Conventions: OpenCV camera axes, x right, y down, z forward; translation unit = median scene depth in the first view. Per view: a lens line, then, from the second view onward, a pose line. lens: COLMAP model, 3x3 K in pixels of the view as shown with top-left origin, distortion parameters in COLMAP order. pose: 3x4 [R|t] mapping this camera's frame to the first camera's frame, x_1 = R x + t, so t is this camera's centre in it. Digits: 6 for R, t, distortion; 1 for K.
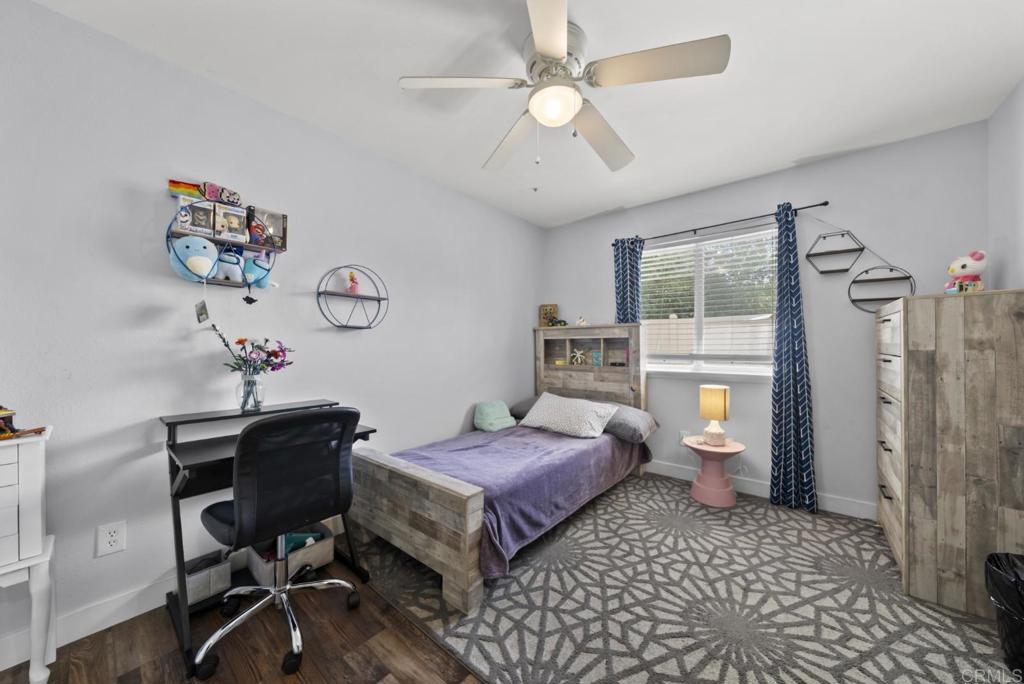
lens RADIAL K [[361.4, 0, 512.4], [0, 361.4, 346.7], [0, 0, 1]] dist [0.012617, -0.000109]
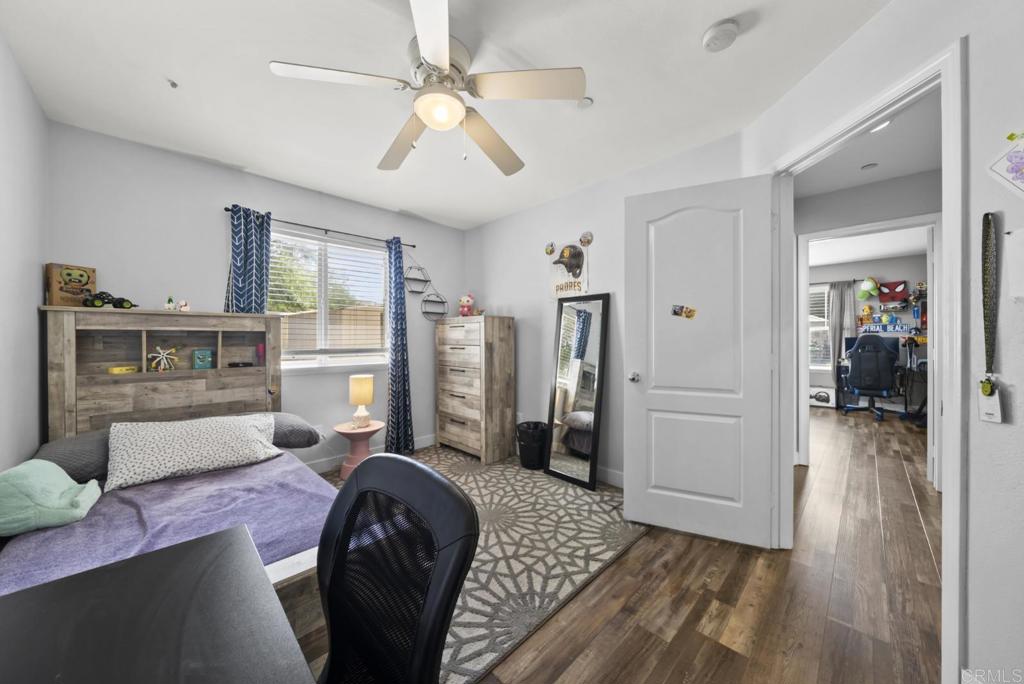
lens RADIAL K [[355.0, 0, 512.3], [0, 355.0, 343.9], [0, 0, 1]] dist [-0.002181, -0.000011]
pose [[0.101269, -0.010424, 0.994804, -0.515318], [0.006328, 0.999932, 0.009833, -0.000983], [-0.994839, 0.005299, 0.101328, 0.410518]]
